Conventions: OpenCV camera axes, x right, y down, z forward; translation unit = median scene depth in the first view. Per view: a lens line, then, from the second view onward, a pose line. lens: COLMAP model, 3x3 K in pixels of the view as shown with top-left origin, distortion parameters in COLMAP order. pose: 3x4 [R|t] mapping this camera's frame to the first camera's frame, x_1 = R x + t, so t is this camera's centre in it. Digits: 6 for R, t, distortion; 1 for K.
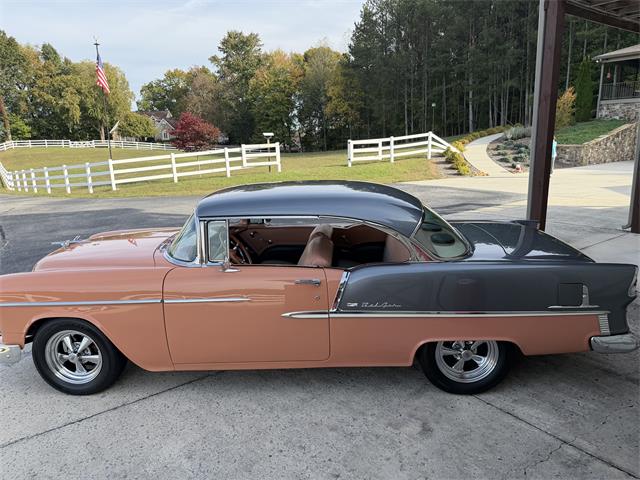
lens RADIAL K [[448.2, 0, 315.8], [0, 448.2, 243.5], [0, 0, 1]] dist [0.017075, -0.022311]
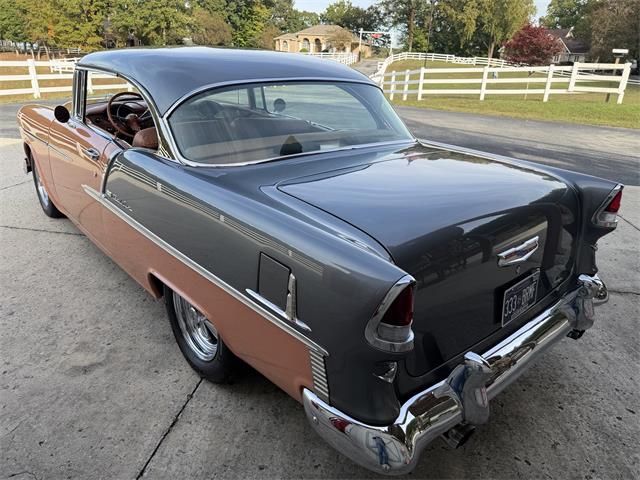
lens RADIAL K [[448.2, 0, 321.3], [0, 448.2, 239.9], [0, 0, 1]] dist [0.017075, -0.022311]
pose [[0.704626, 0.321748, -0.632440, 0.124110], [-0.222855, 0.946536, 0.233249, -0.007346], [0.673674, -0.023411, 0.738657, 0.094996]]
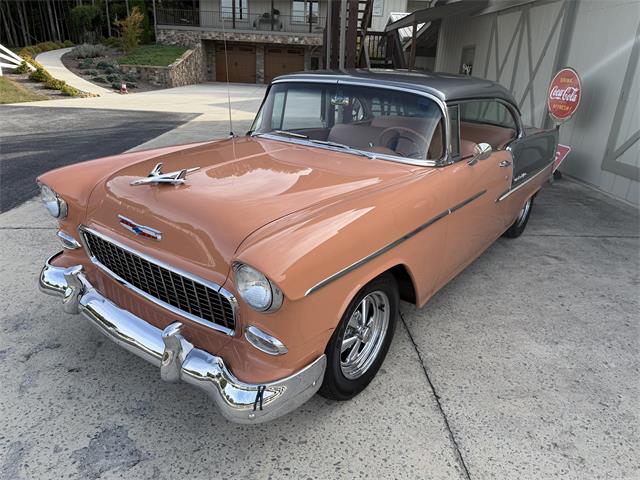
lens RADIAL K [[448.2, 0, 319.9], [0, 448.2, 241.3], [0, 0, 1]] dist [0.017075, -0.022311]
pose [[0.554099, -0.253944, 0.792771, -0.162064], [0.135023, 0.967141, 0.215426, -0.003218], [-0.821427, -0.012325, 0.570180, 0.108003]]
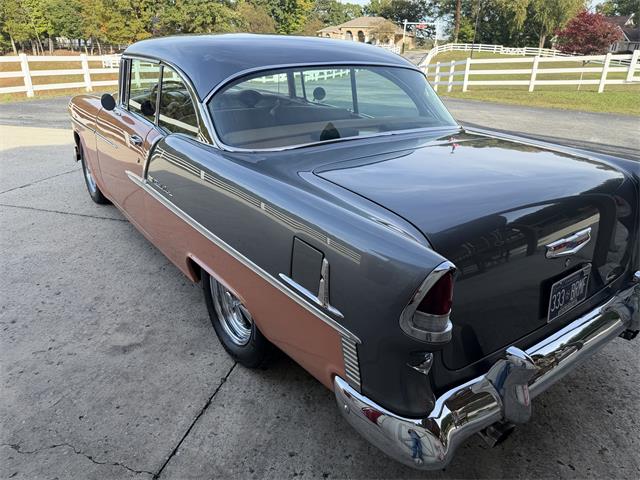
lens RADIAL K [[448.2, 0, 320.9], [0, 448.2, 240.4], [0, 0, 1]] dist [0.017075, -0.022311]
pose [[0.640398, 0.345737, -0.685825, 0.123738], [-0.221884, 0.938158, 0.265755, -0.005650], [0.735294, -0.018015, 0.677509, 0.096656]]
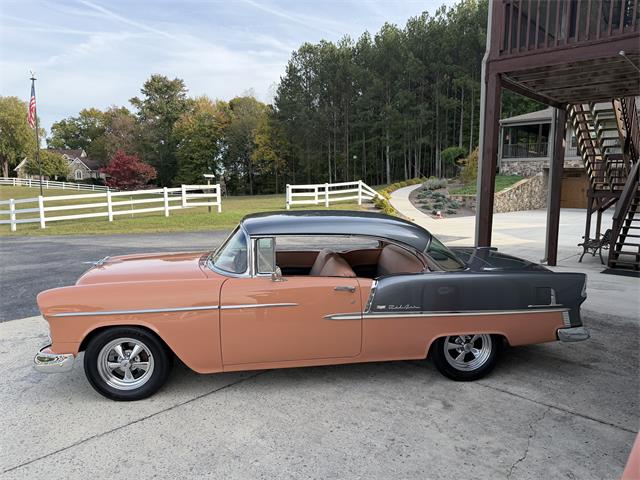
lens RADIAL K [[448.2, 0, 318.9], [0, 448.2, 242.2], [0, 0, 1]] dist [0.017075, -0.022311]
pose [[0.983568, 0.010292, 0.180244, -0.043727], [0.008373, 0.994699, -0.102488, 0.012084], [-0.180343, 0.102313, 0.978268, -0.025435]]
